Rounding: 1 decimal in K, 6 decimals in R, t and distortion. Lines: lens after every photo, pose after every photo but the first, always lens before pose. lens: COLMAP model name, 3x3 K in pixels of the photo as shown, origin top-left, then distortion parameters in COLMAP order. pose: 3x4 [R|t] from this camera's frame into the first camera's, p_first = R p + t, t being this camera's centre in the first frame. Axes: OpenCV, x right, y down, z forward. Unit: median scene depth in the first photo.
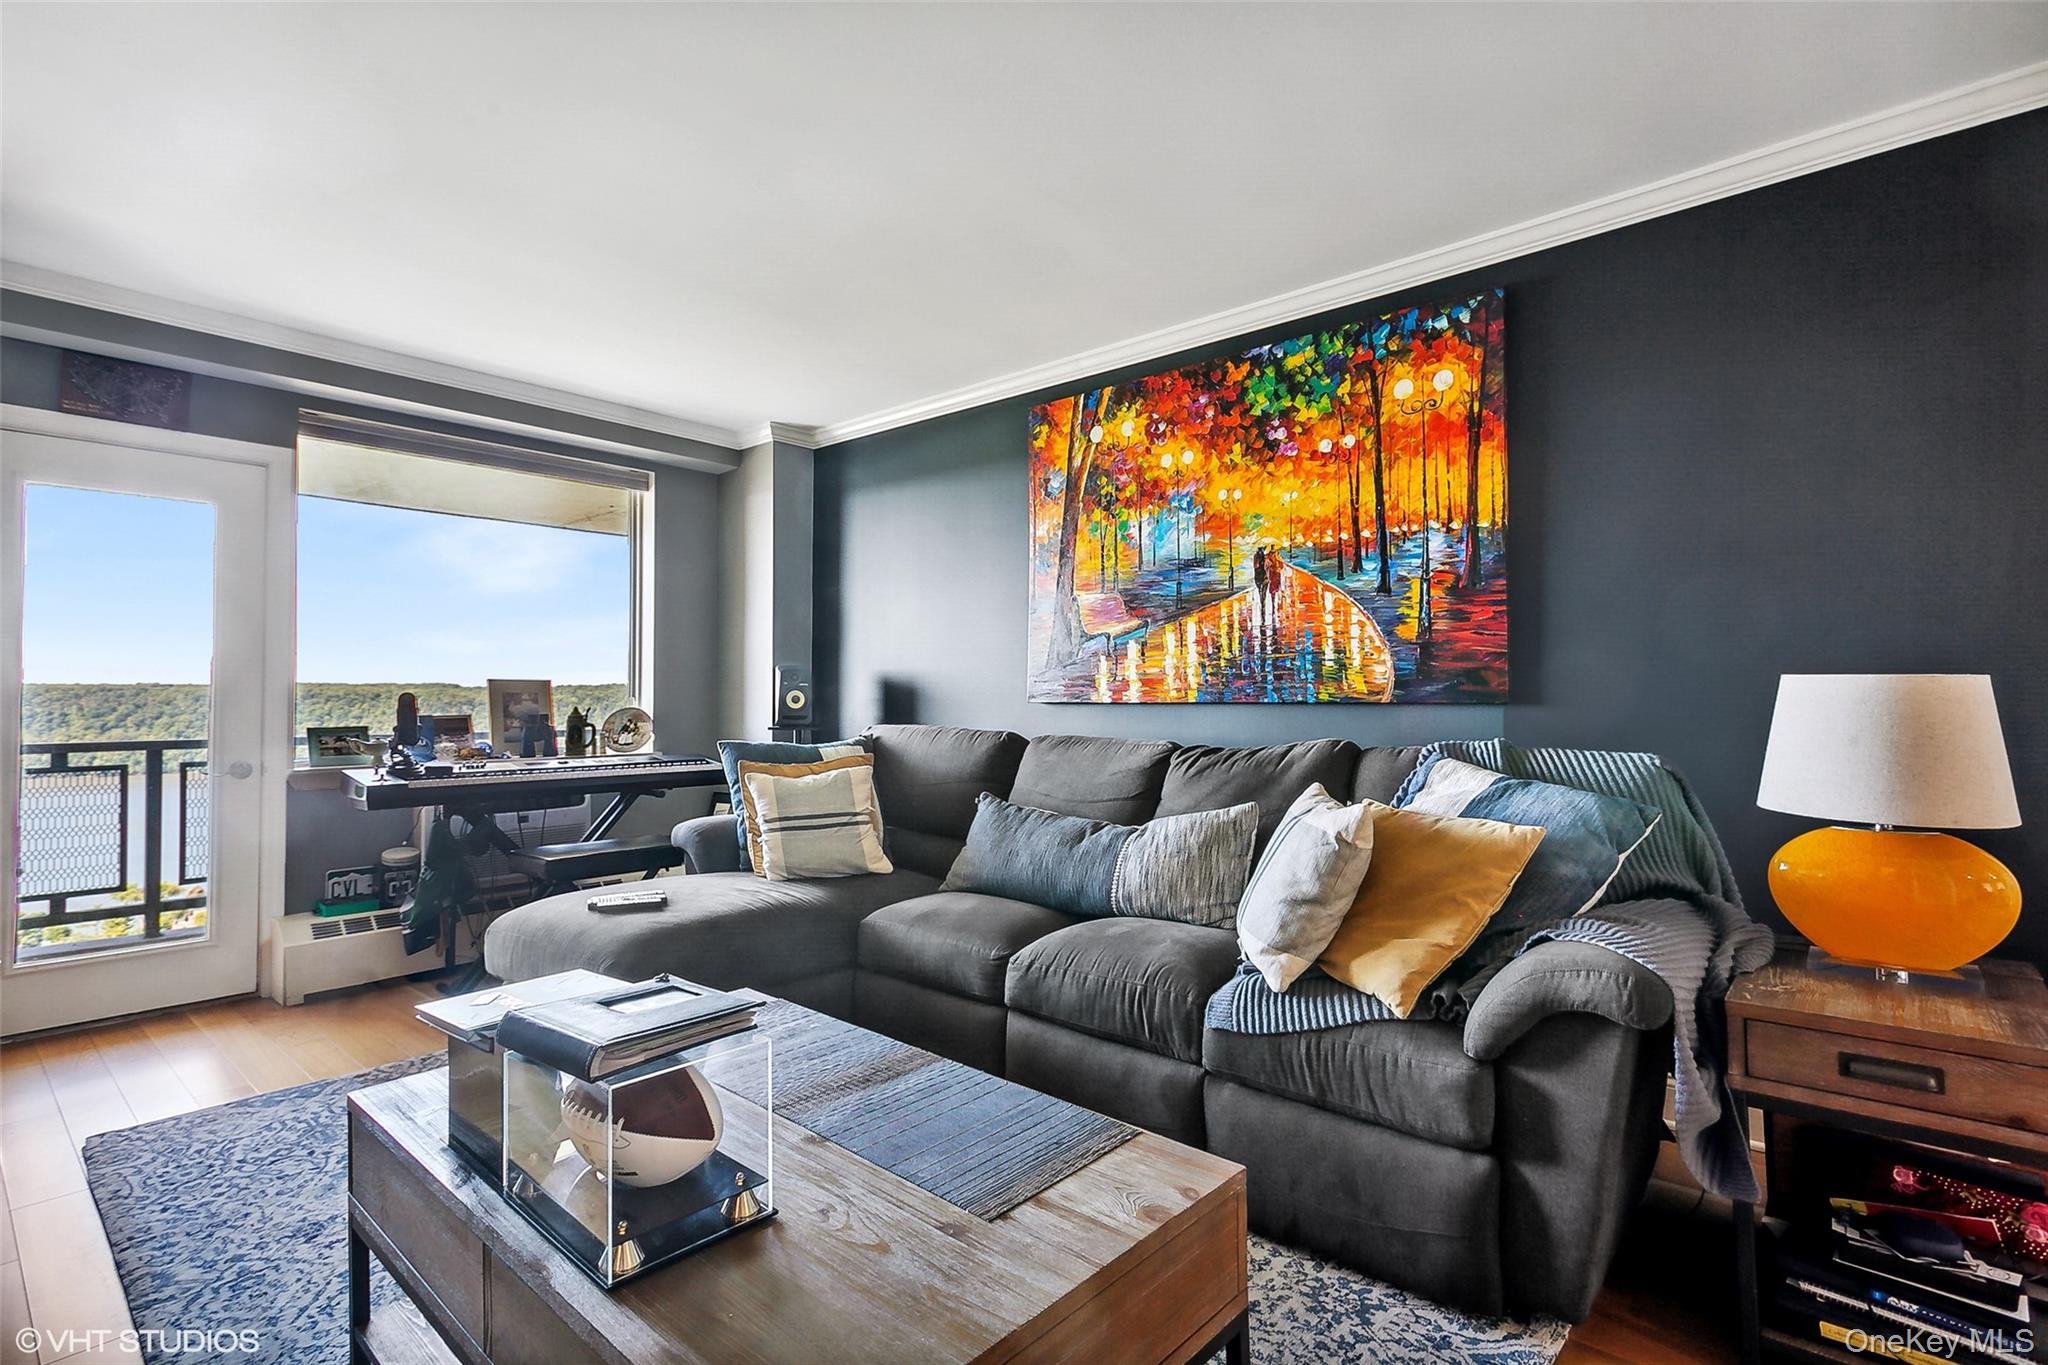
lens RADIAL K [[996.8, 0, 1016.1], [0, 996.8, 669.4], [0, 0, 1]] dist [0.001667, 0.004900]
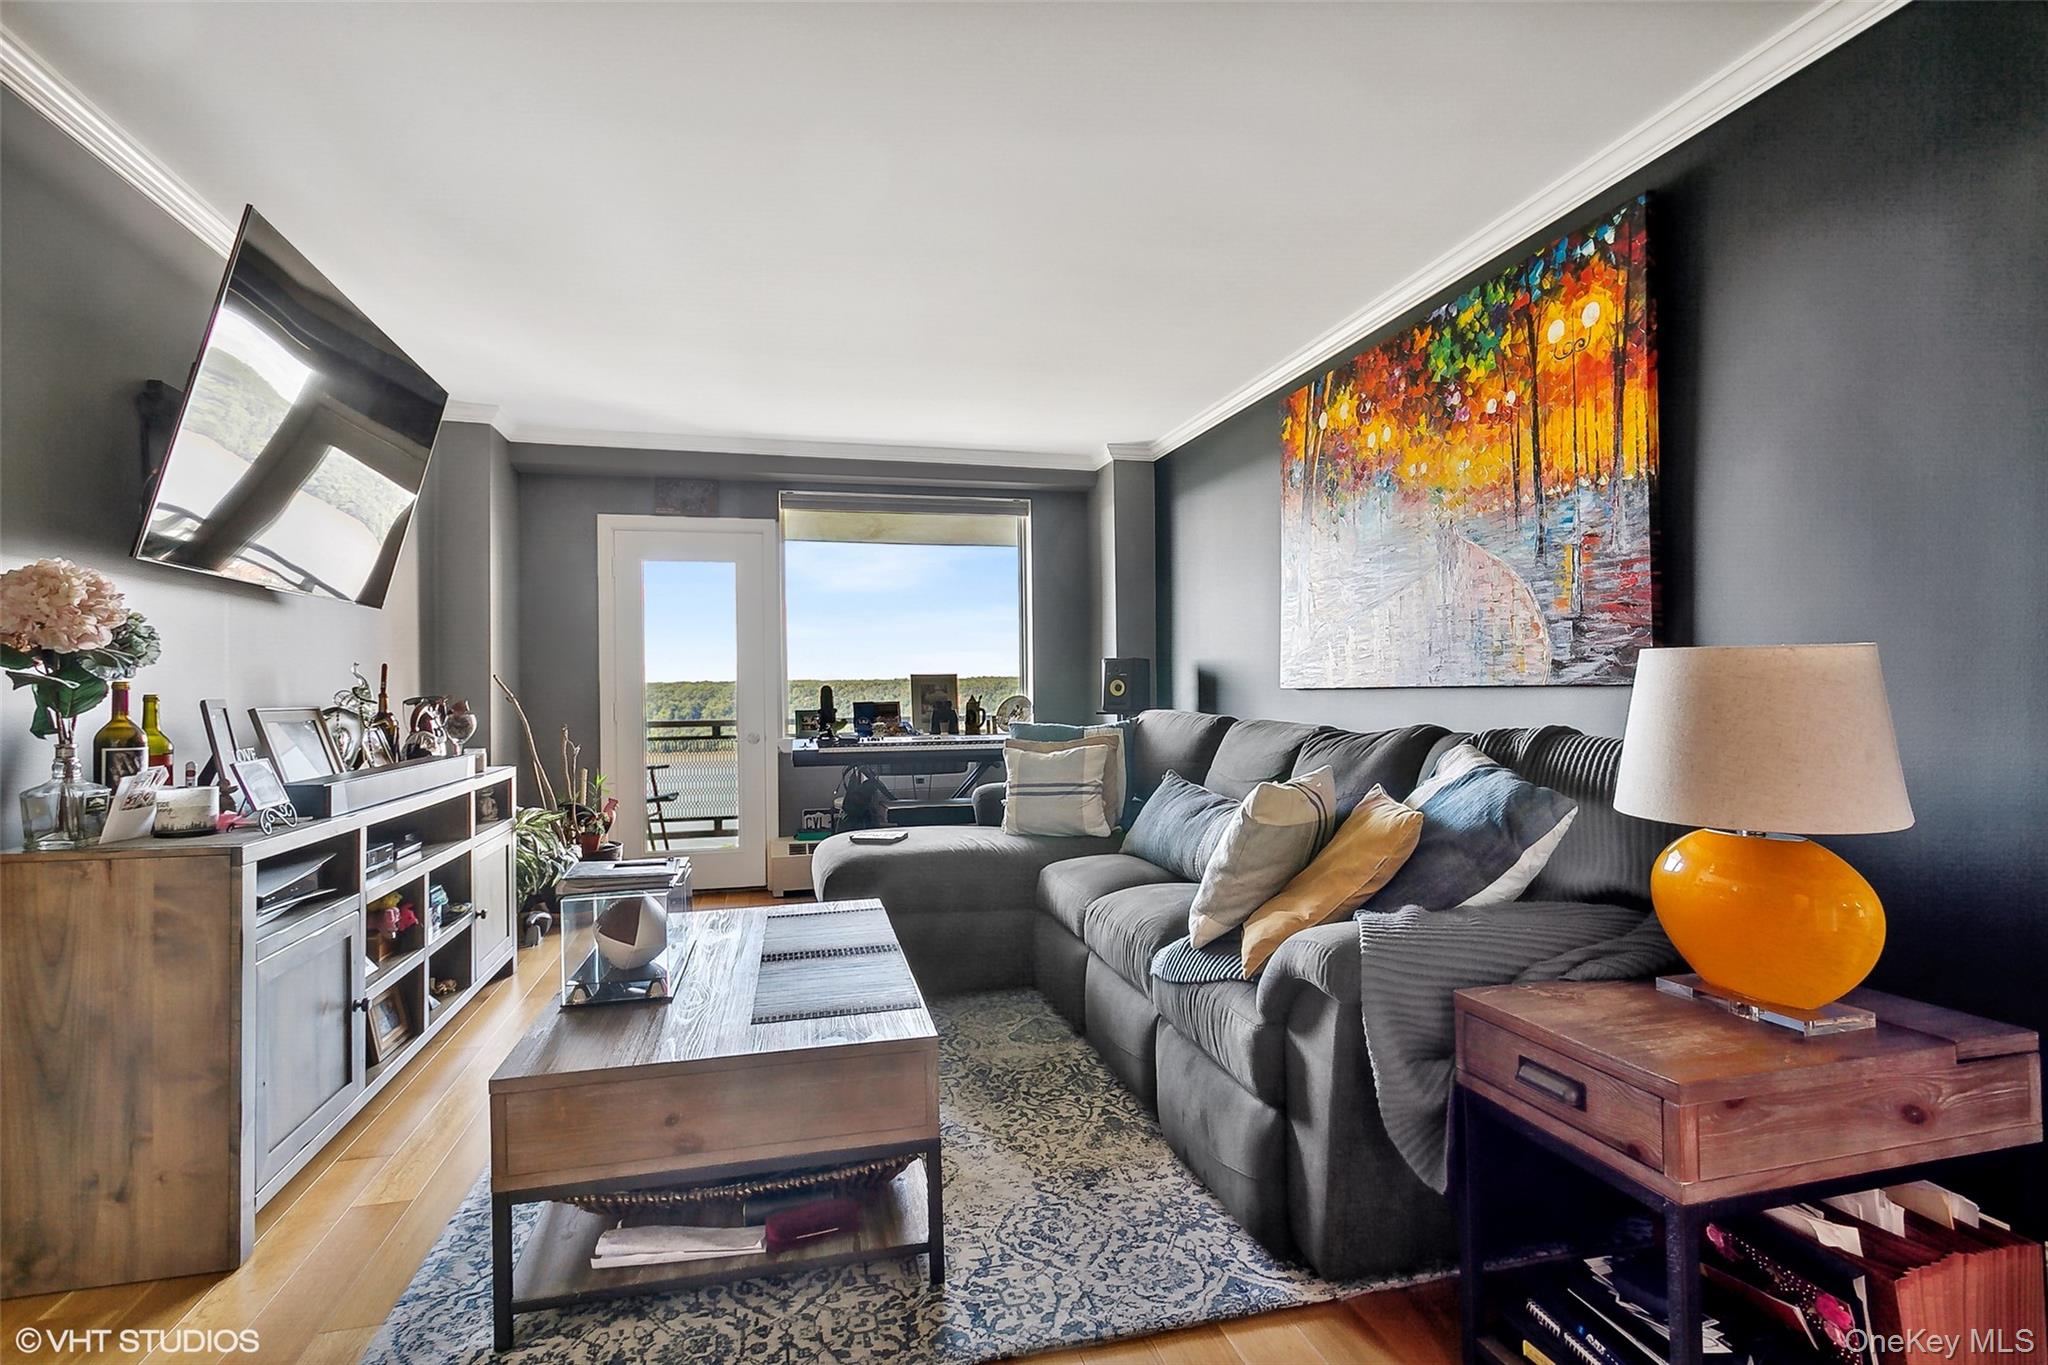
lens RADIAL K [[996.8, 0, 1013.9], [0, 996.8, 684.9], [0, 0, 1]] dist [0.001667, 0.004900]
pose [[0.822962, -0.011346, -0.567983, 0.451447], [0.027049, 0.999449, 0.019227, 0.002304], [0.567452, -0.031187, 0.822816, -0.011510]]
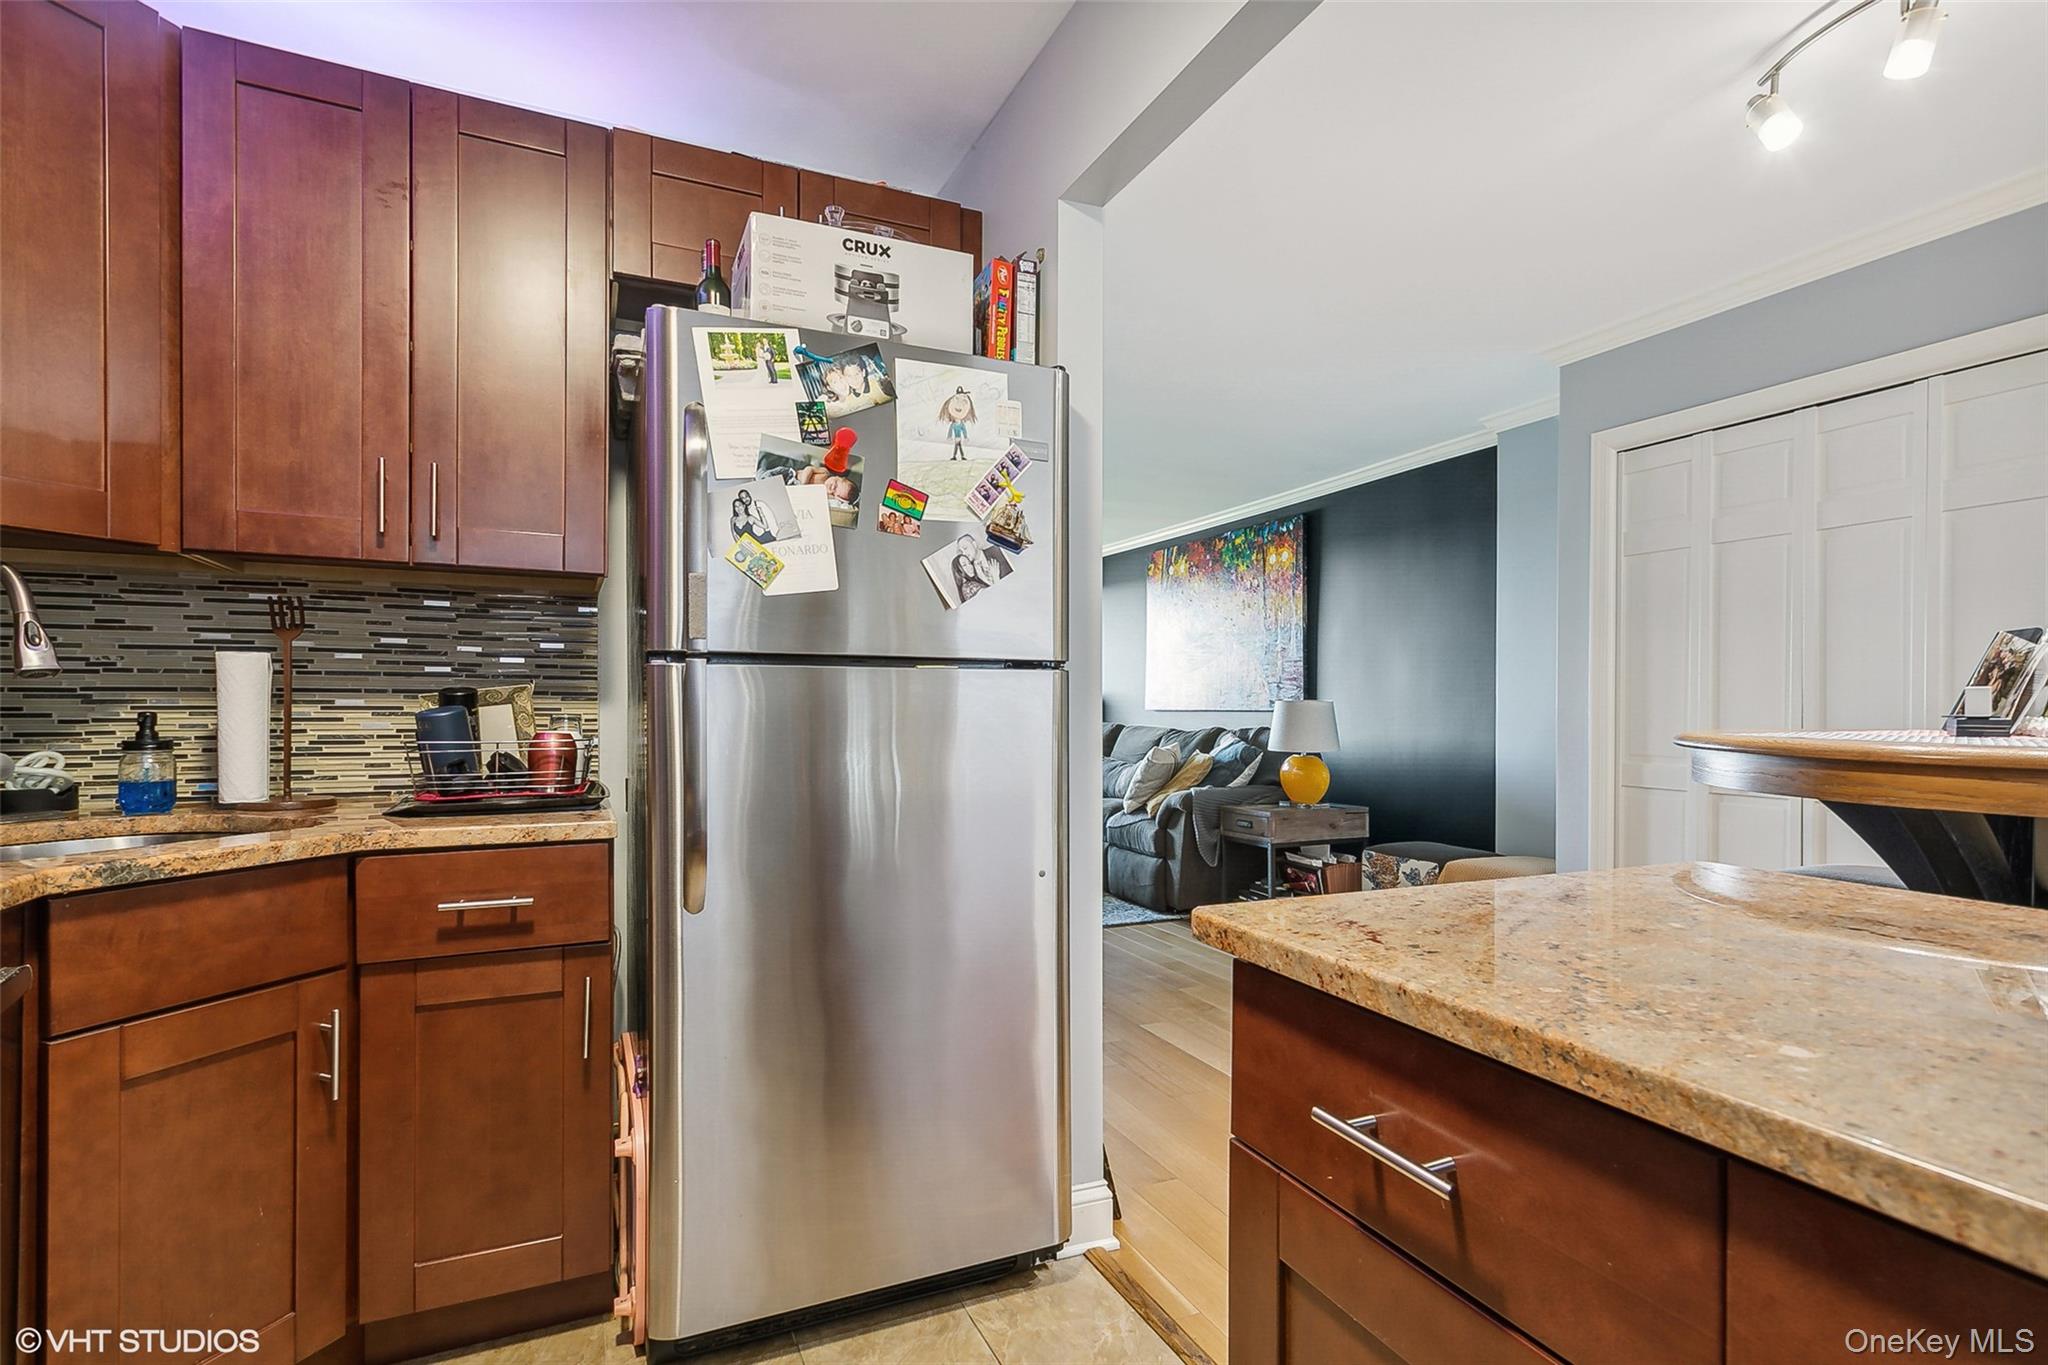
lens RADIAL K [[996.8, 0, 1012.3], [0, 996.8, 701.6], [0, 0, 1]] dist [0.001667, 0.004900]
pose [[0.909418, 0.003123, -0.415872, 0.695252], [0.006525, 0.999742, 0.021777, -0.031568], [0.415833, -0.022518, 0.909162, -1.017301]]
